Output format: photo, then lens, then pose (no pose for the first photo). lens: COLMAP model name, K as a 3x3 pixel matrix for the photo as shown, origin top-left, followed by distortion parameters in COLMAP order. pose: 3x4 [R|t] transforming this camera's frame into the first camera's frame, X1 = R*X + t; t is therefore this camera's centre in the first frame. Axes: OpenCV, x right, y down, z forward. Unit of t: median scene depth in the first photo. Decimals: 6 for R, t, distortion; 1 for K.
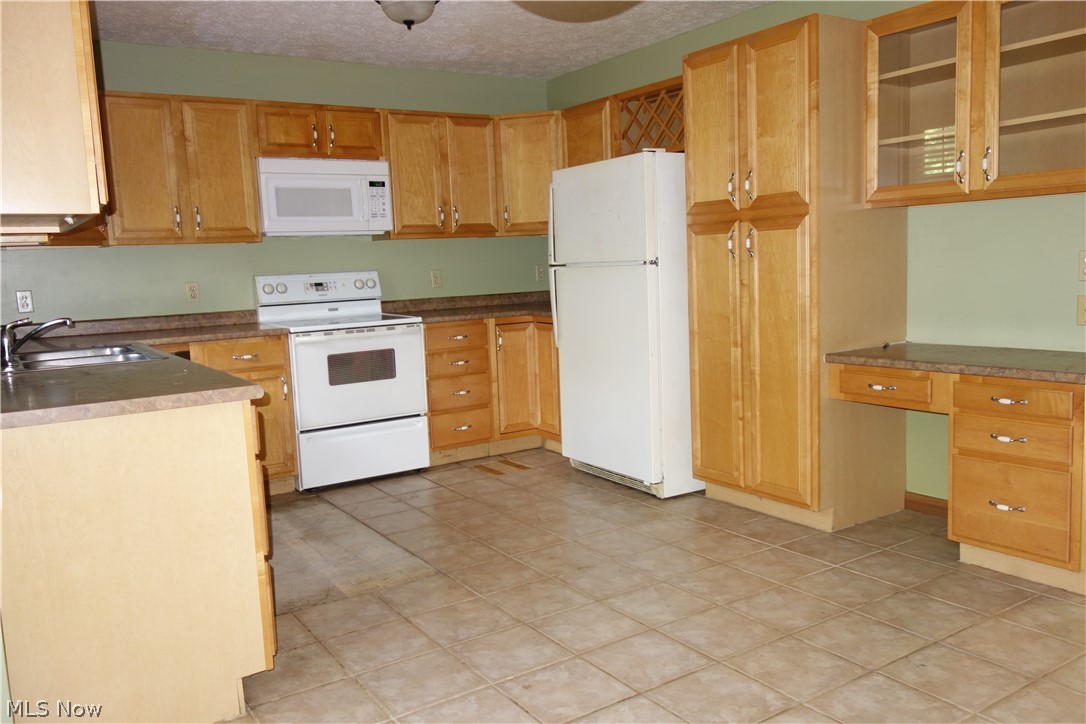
lens RADIAL K [[856.5, 0, 542.9], [0, 856.5, 365.0], [0, 0, 1]] dist [0.006358, 0.001532]
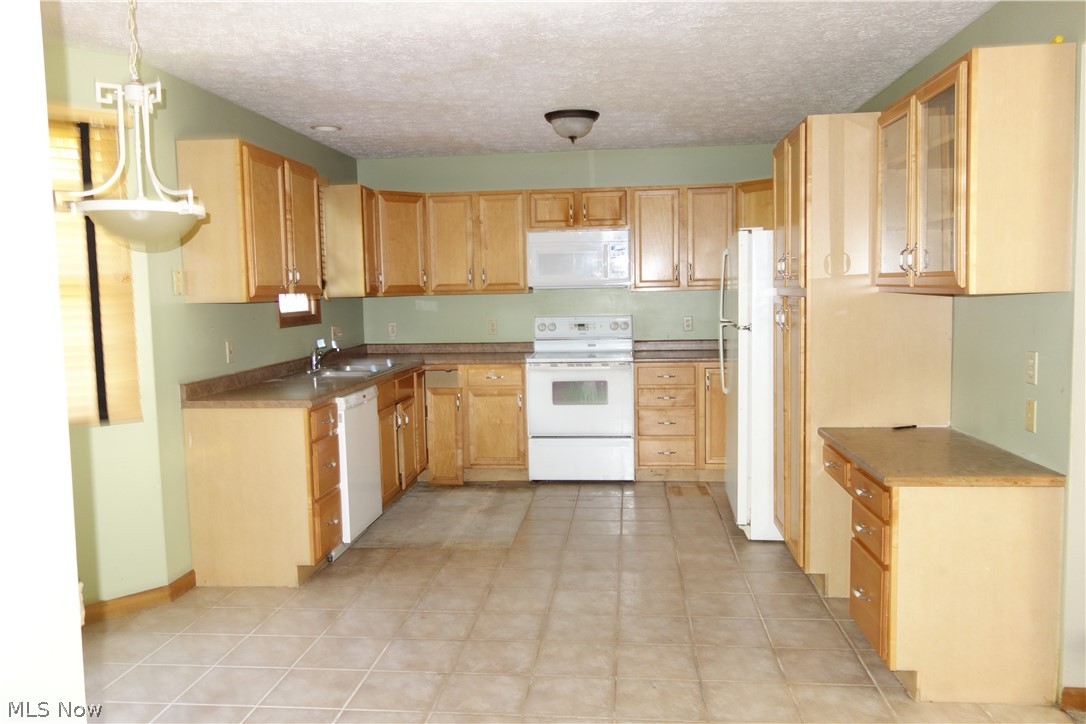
lens RADIAL K [[856.5, 0, 541.9], [0, 856.5, 357.8], [0, 0, 1]] dist [0.006358, 0.001532]
pose [[0.777590, 0.077345, -0.623996, 0.605015], [-0.088736, 0.995972, 0.012875, -0.068848], [0.622478, 0.045360, 0.781322, -0.043149]]
